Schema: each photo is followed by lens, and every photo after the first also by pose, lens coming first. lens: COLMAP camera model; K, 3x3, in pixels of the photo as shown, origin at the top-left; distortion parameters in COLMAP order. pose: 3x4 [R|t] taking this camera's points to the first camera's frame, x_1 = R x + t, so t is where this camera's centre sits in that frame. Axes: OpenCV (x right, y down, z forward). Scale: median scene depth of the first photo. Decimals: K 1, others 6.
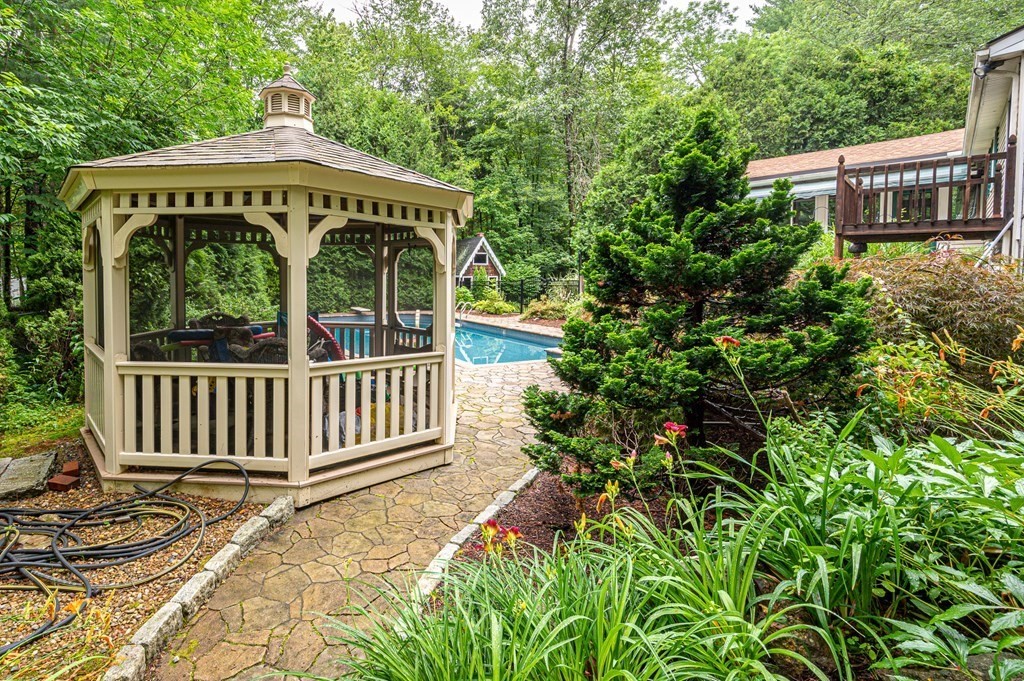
lens RADIAL K [[432.4, 0, 498.0], [0, 432.4, 336.3], [0, 0, 1]] dist [-0.002527, -0.000237]
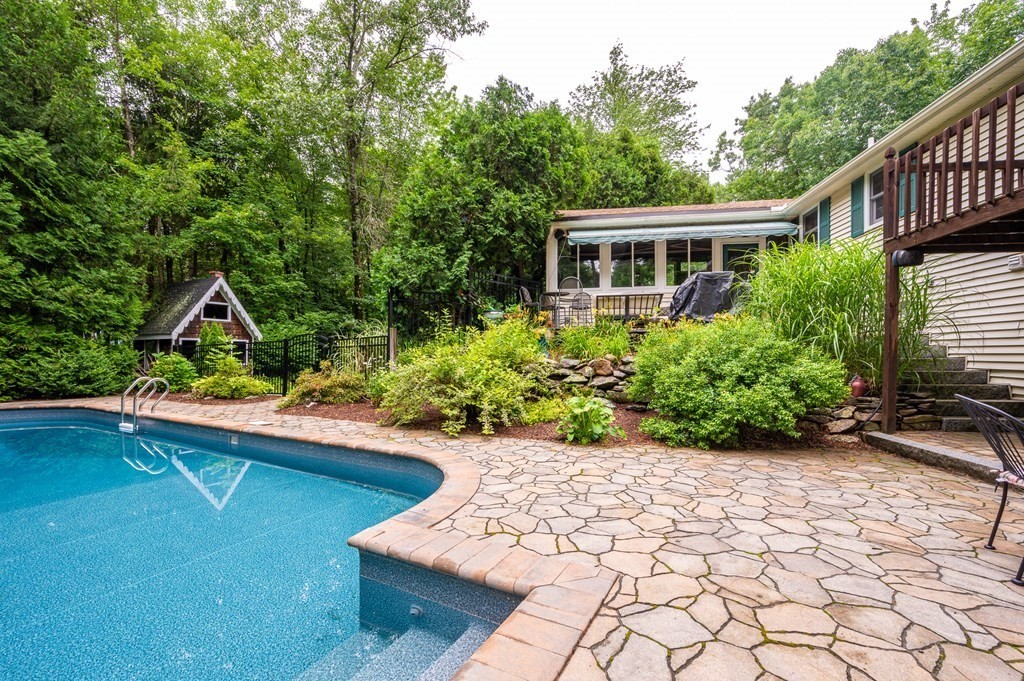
lens RADIAL K [[432.4, 0, 498.0], [0, 432.4, 336.3], [0, 0, 1]] dist [-0.002527, -0.000237]
pose [[0.878806, 0.012624, 0.477013, 0.022751], [0.070038, 0.985412, -0.155109, -0.015881], [-0.472012, 0.169719, 0.865101, 0.269833]]
